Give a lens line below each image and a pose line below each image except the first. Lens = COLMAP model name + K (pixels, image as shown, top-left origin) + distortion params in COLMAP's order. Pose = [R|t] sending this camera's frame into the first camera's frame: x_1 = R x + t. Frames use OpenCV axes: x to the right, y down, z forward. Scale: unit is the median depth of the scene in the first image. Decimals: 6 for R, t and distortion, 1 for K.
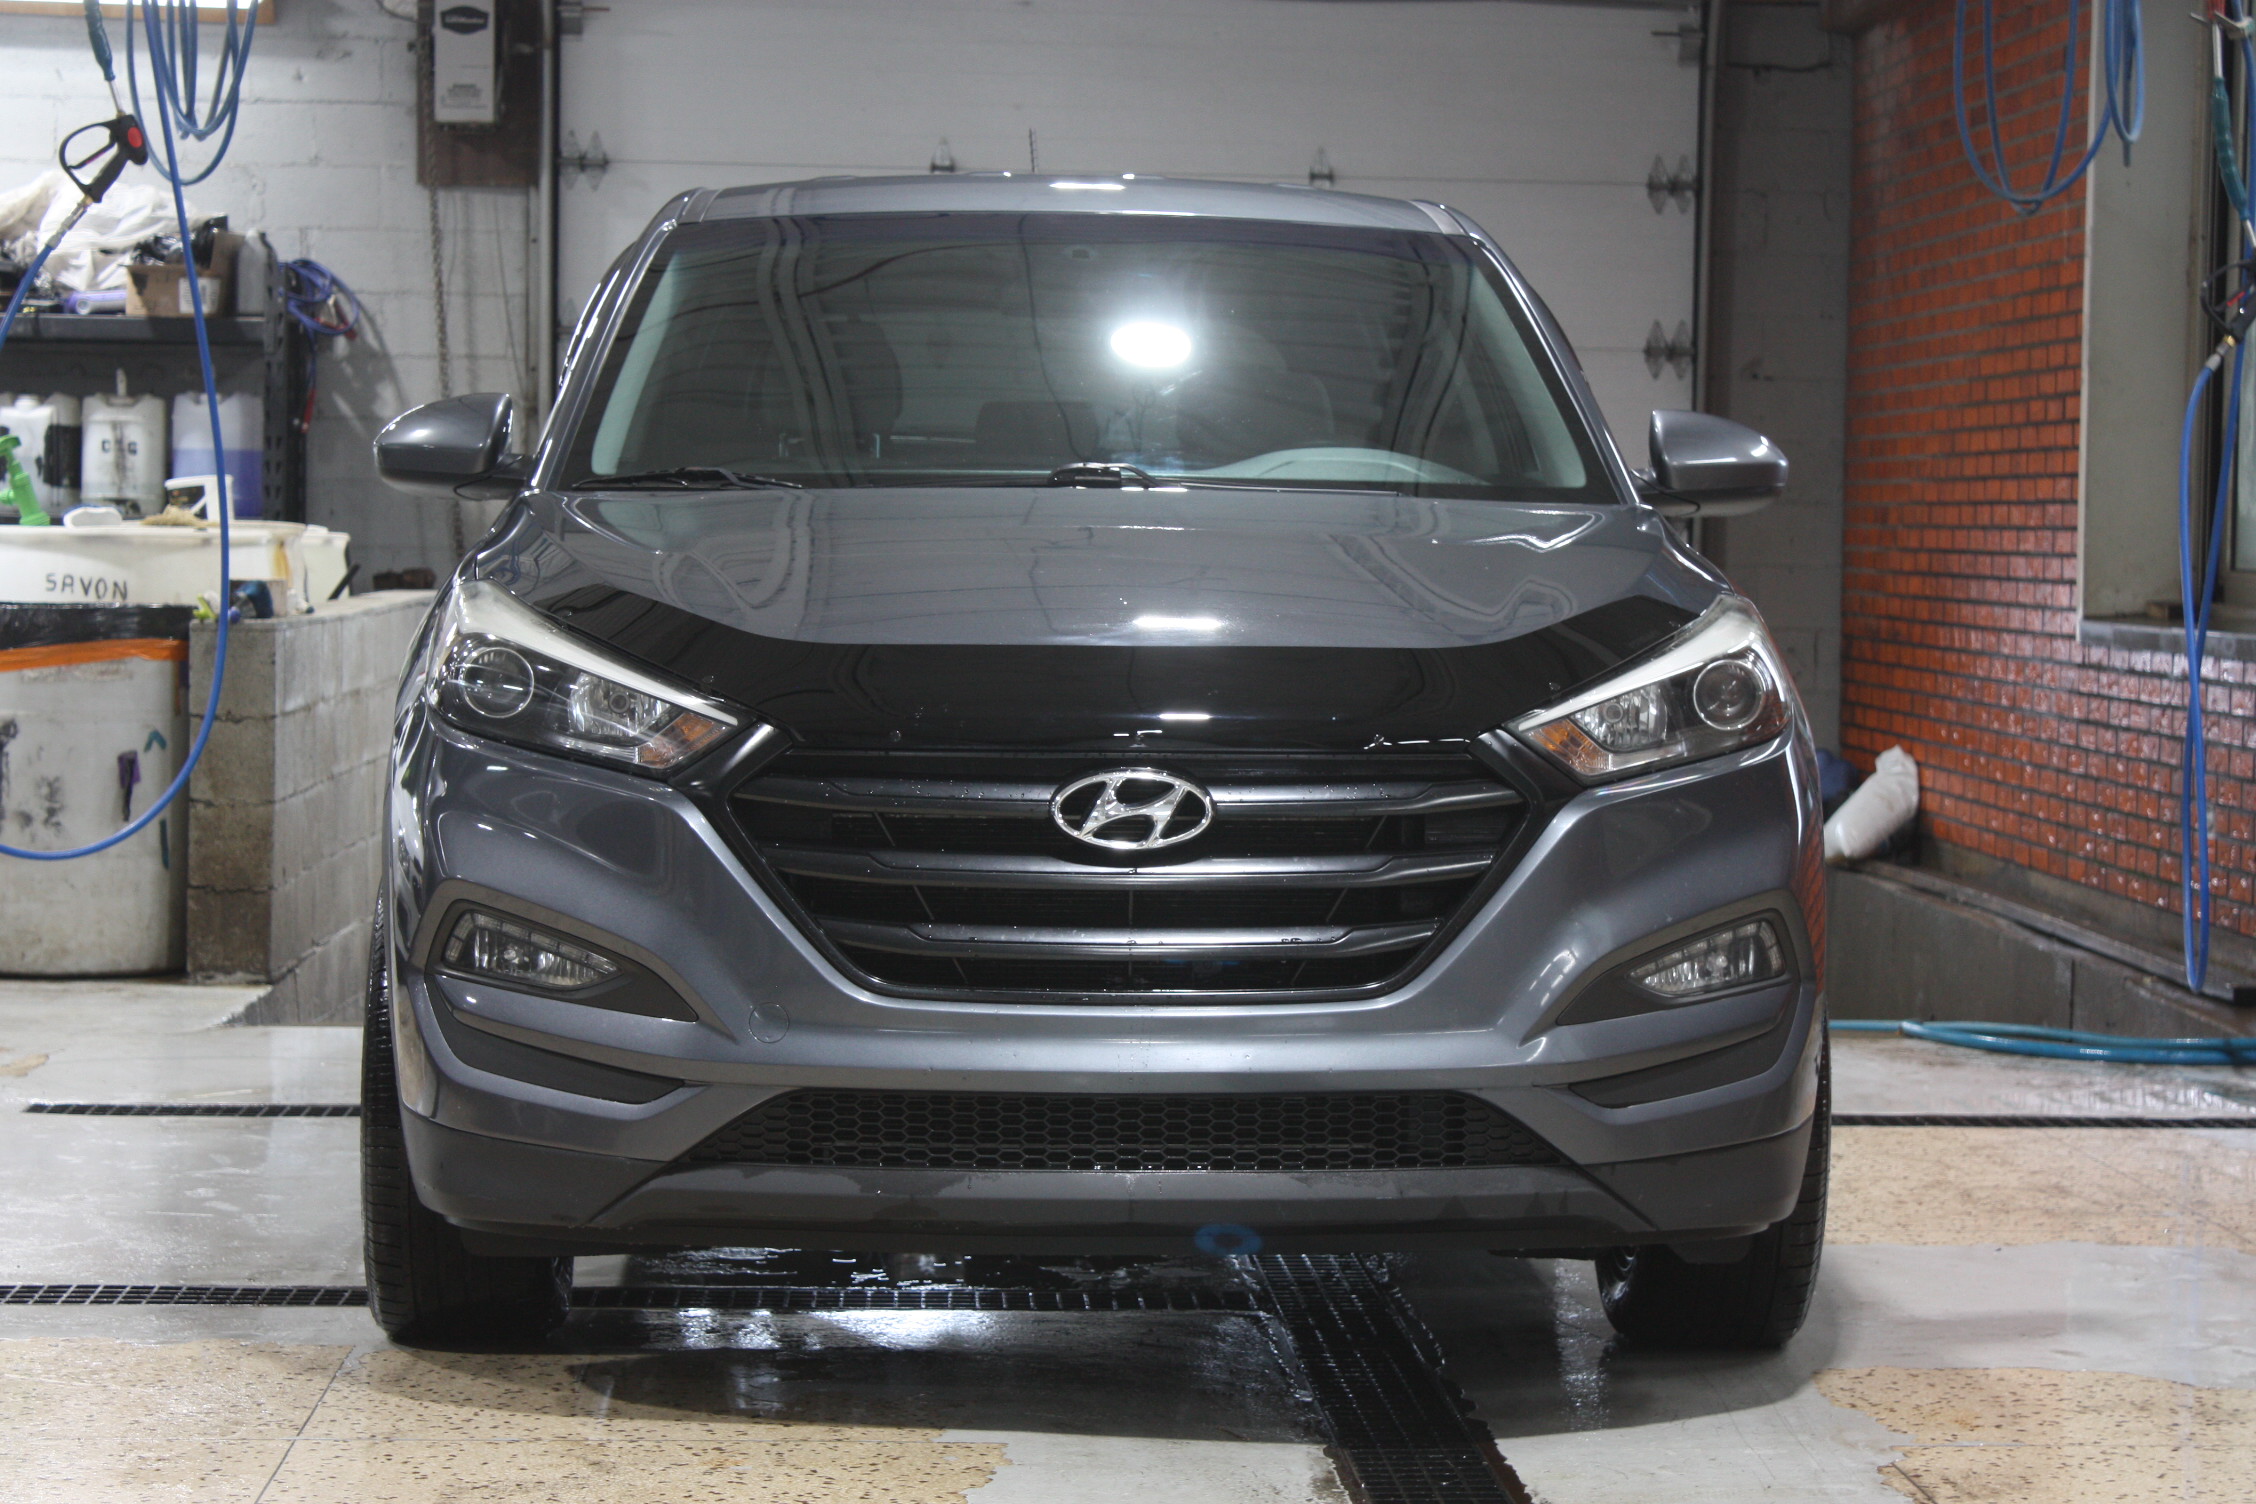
lens RADIAL K [[5406.3, 0, 1128.0], [0, 5406.3, 752.0], [0, 0, 1]] dist [-0.136517, 0.451618]
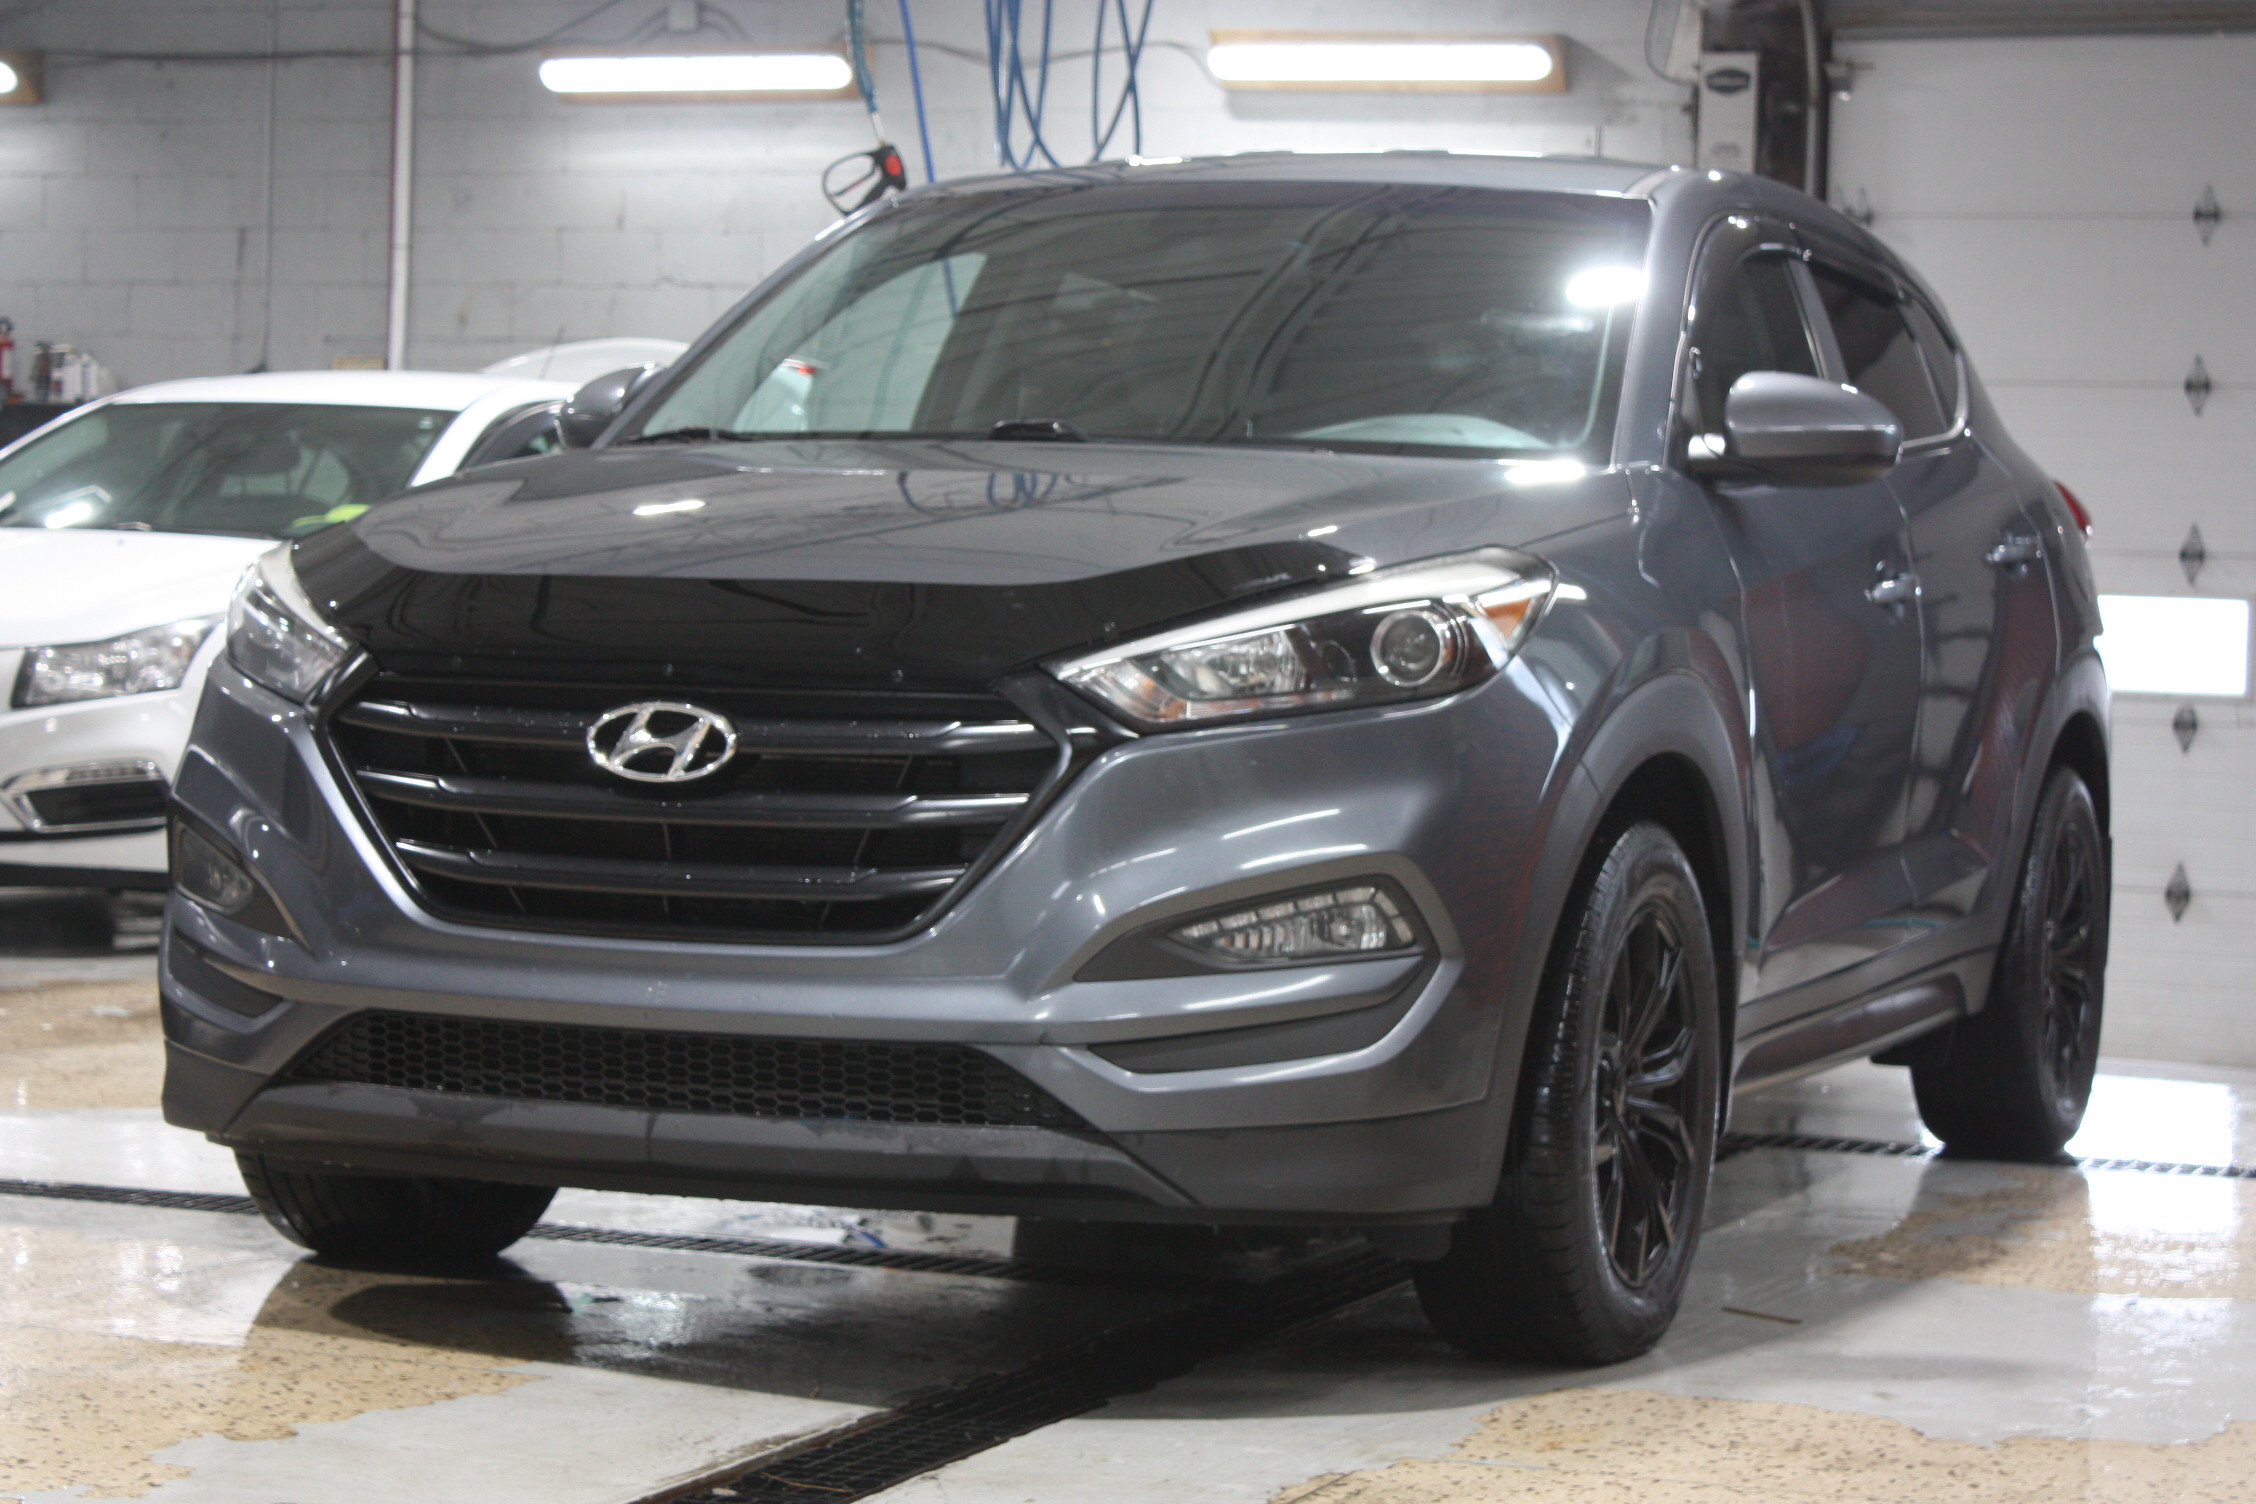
lens RADIAL K [[4932.4, 0, 1128.0], [0, 4932.4, 752.0], [0, 0, 1]] dist [0.178568, 0.049245]
pose [[0.900610, 0.024279, -0.433949, 0.461057], [-0.032563, 0.999402, -0.011665, 0.019900], [0.433406, 0.024636, 0.900862, 0.219594]]
